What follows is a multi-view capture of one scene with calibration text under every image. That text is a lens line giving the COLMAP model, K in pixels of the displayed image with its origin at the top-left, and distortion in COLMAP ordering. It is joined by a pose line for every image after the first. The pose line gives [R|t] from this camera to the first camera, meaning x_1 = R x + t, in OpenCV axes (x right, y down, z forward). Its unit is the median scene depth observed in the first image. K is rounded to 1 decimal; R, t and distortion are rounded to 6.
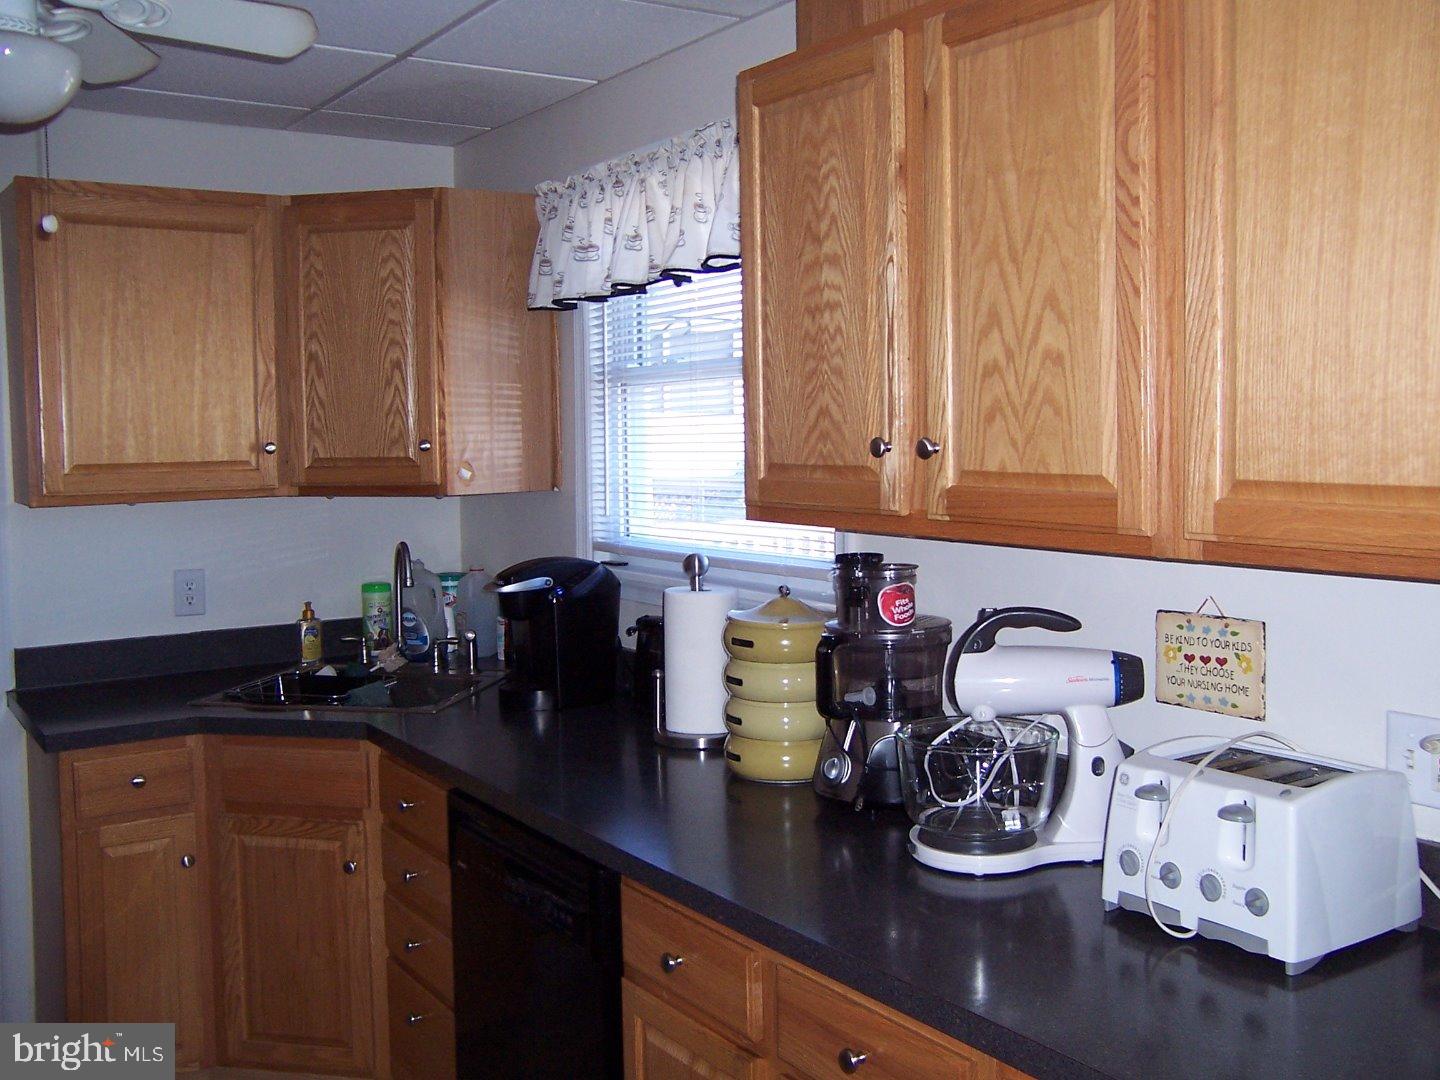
lens RADIAL K [[1489.8, 0, 720.0], [0, 1489.8, 540.0], [0, 0, 1]] dist [-0.009164, -0.006931]
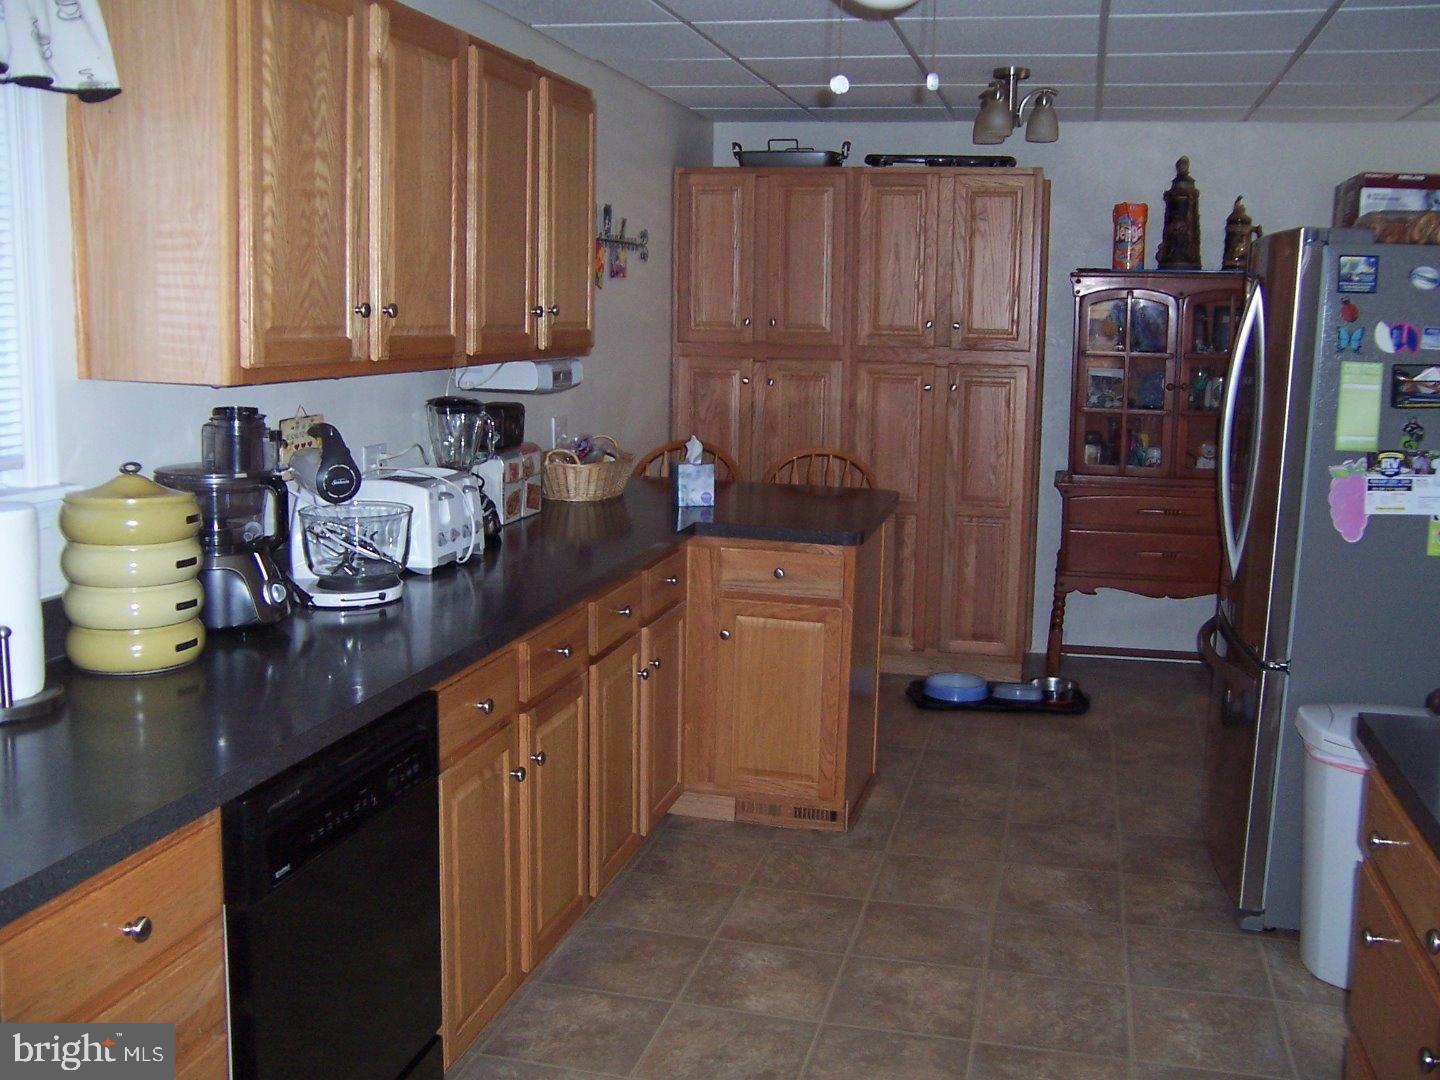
lens RADIAL K [[1489.8, 0, 720.0], [0, 1489.8, 540.0], [0, 0, 1]] dist [-0.009164, -0.006931]
pose [[-0.669842, -0.118328, 0.733014, -1.052837], [0.044687, 0.979006, 0.198873, -0.106936], [-0.741158, 0.165970, -0.650492, 1.582153]]
